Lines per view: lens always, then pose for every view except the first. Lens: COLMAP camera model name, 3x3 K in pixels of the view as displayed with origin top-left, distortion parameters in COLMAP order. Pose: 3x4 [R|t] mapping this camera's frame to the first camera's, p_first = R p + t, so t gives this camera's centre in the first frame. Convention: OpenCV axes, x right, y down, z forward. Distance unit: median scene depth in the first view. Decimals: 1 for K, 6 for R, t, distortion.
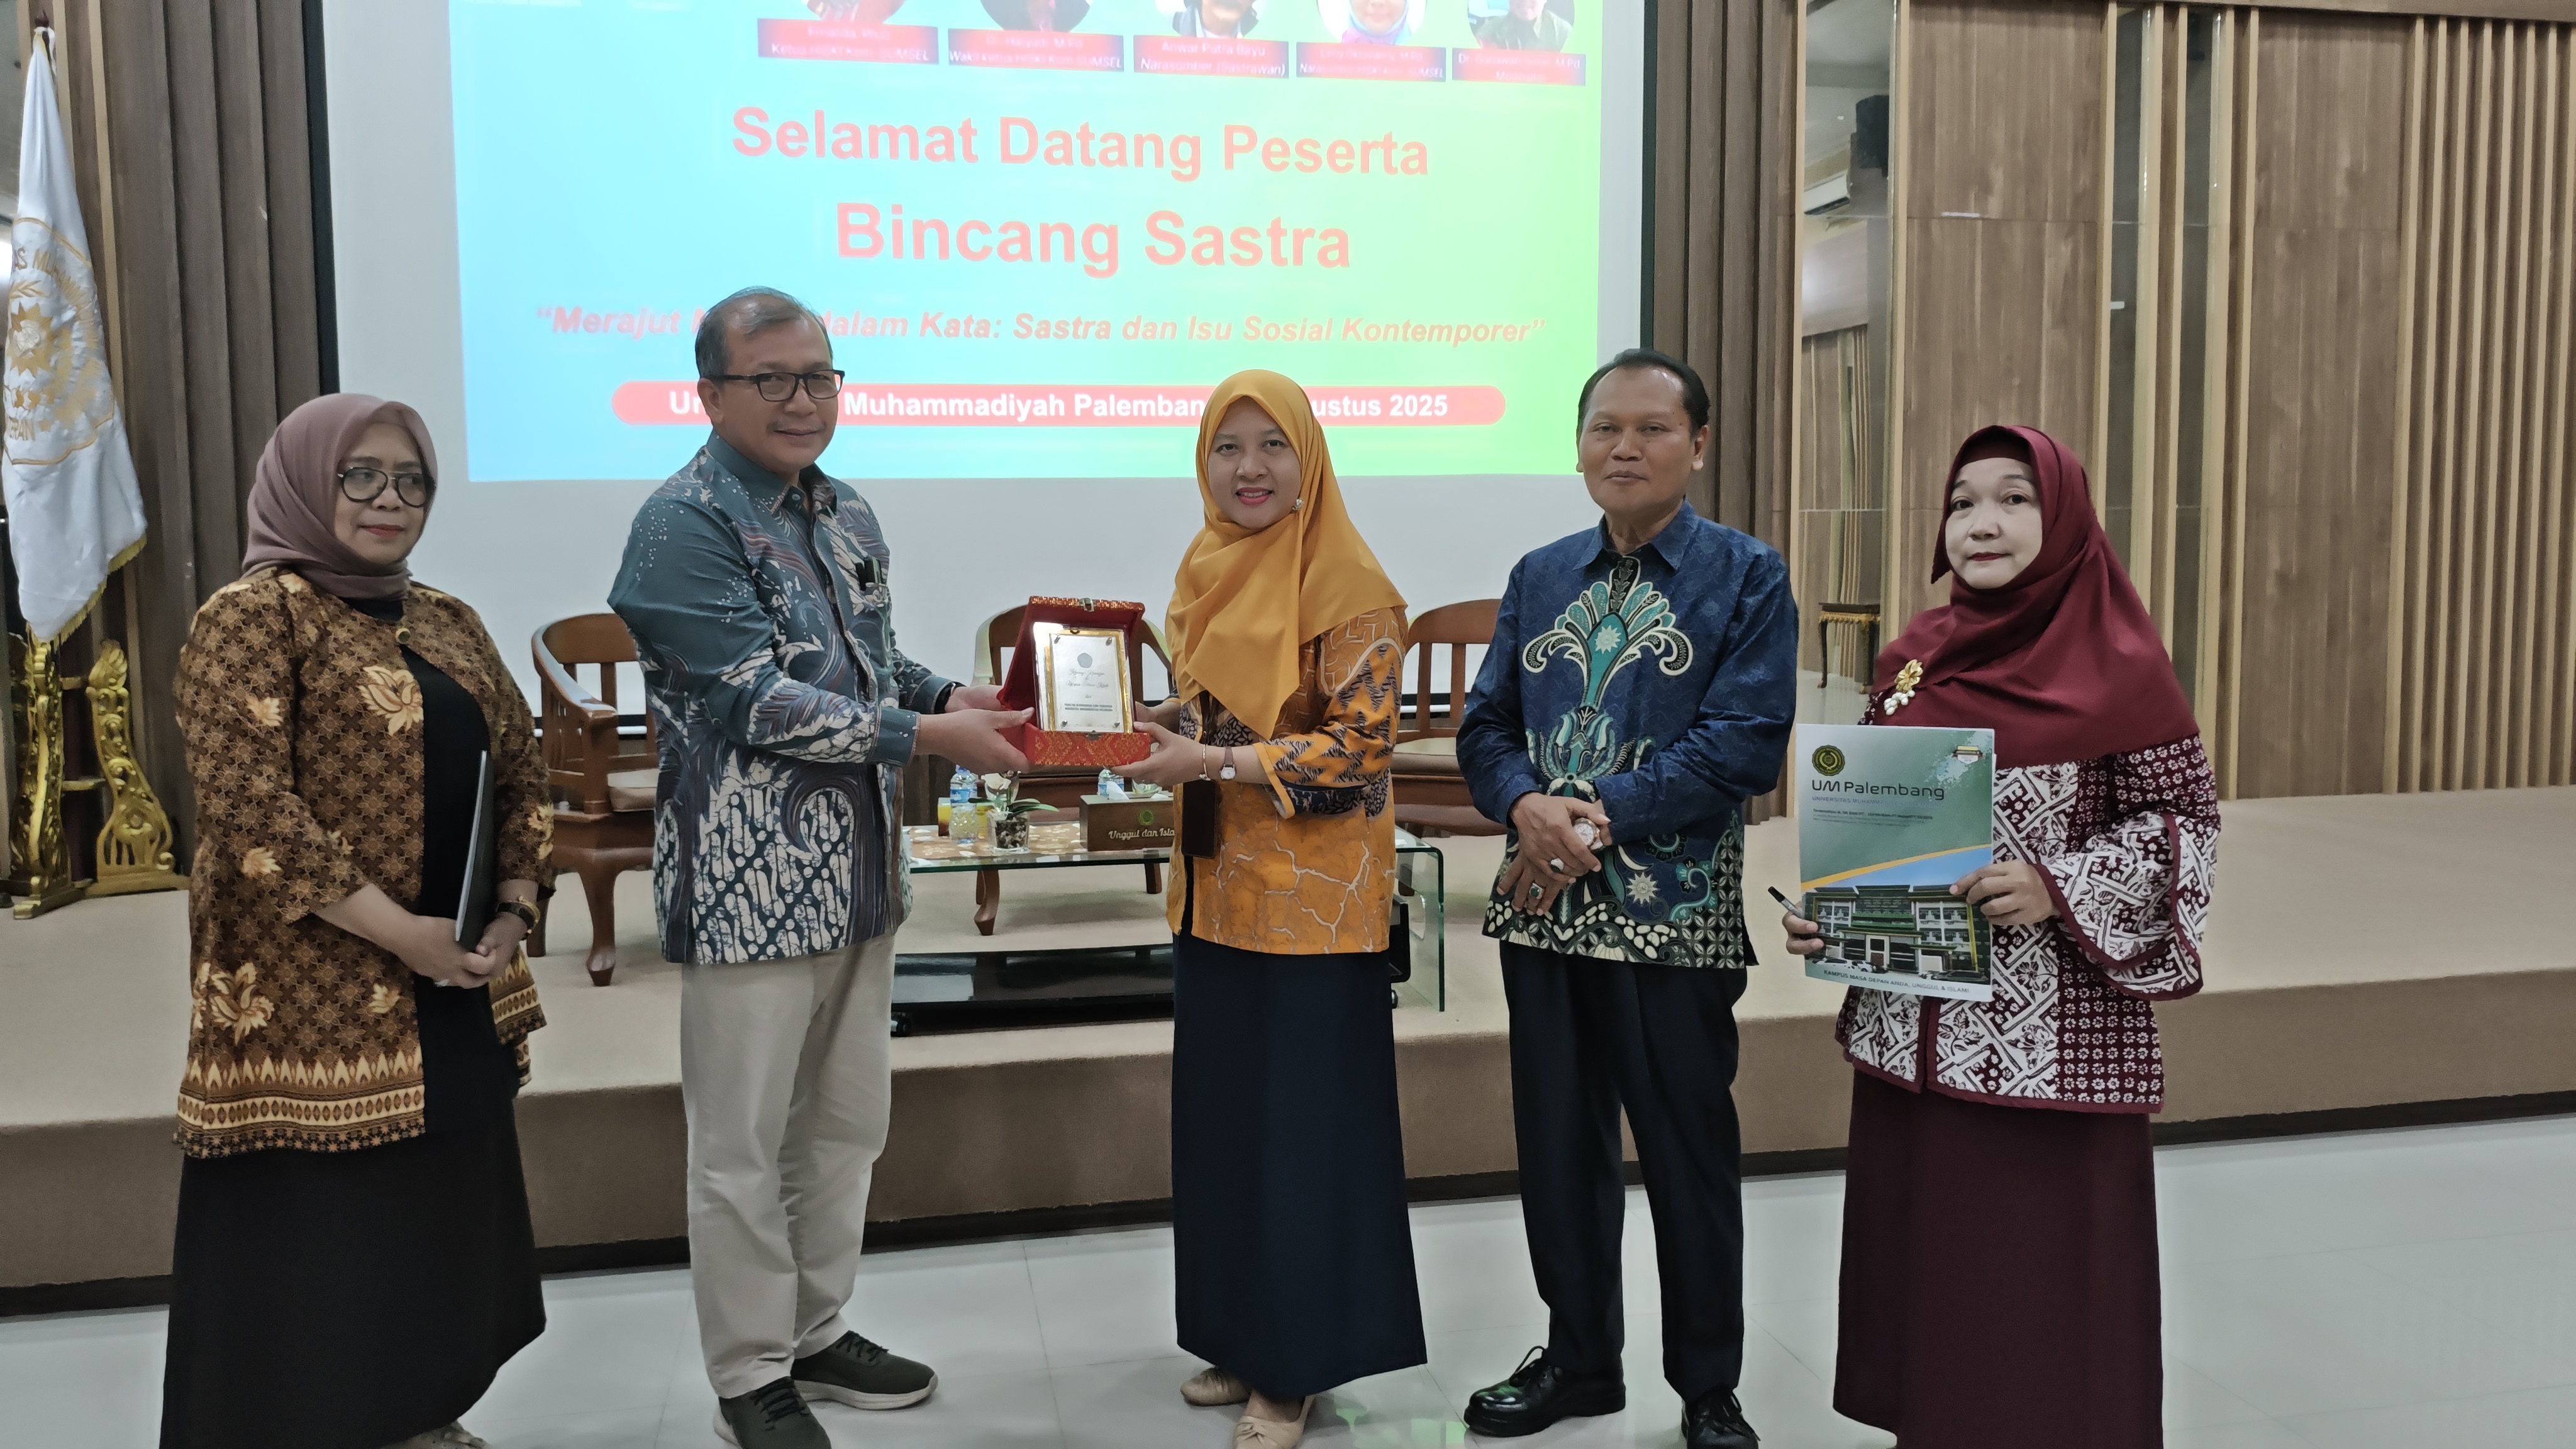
lens RADIAL K [[2040.6, 0, 1342.0], [0, 2040.6, 781.2], [0, 0, 1]] dist [0.013154, -0.041793]
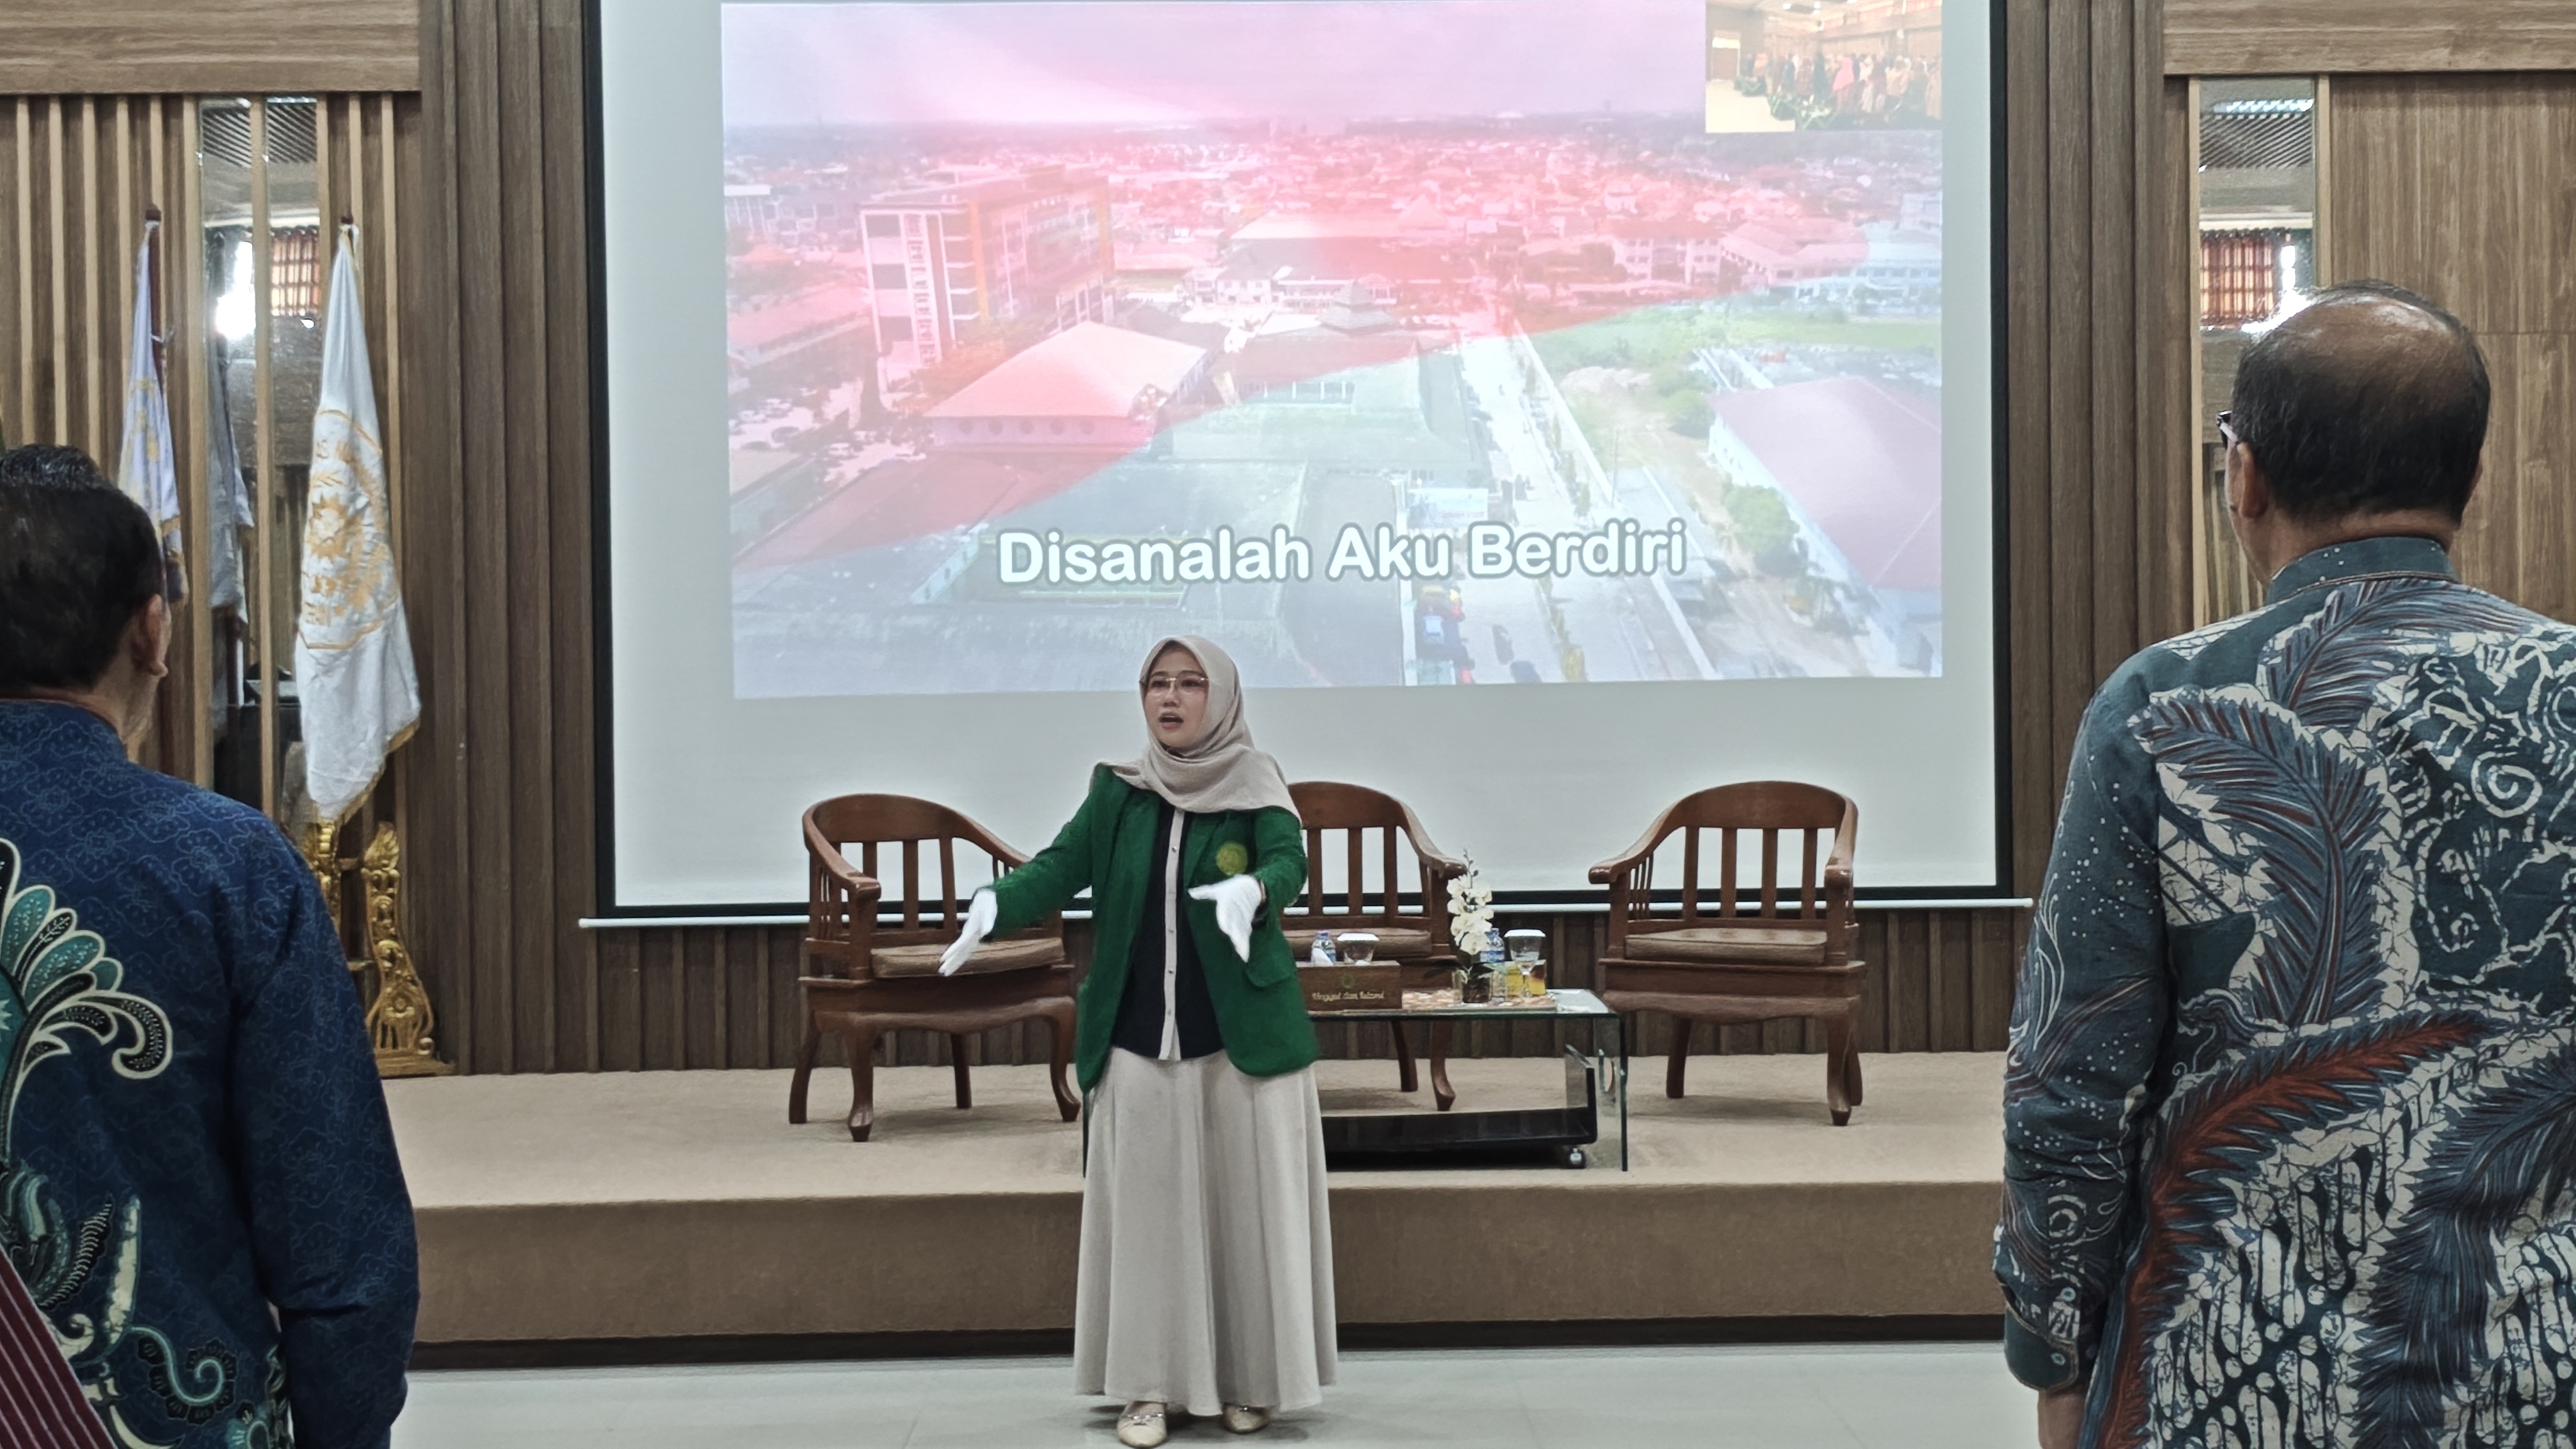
lens RADIAL K [[3595.6, 0, 1205.1], [0, 3595.6, 697.1], [0, 0, 1]] dist [0.033014, 0.000000]
pose [[0.973551, -0.004730, -0.228419, 0.161848], [-0.021212, 0.993596, -0.110985, 0.047940], [0.227481, 0.112895, 0.967216, -0.531979]]
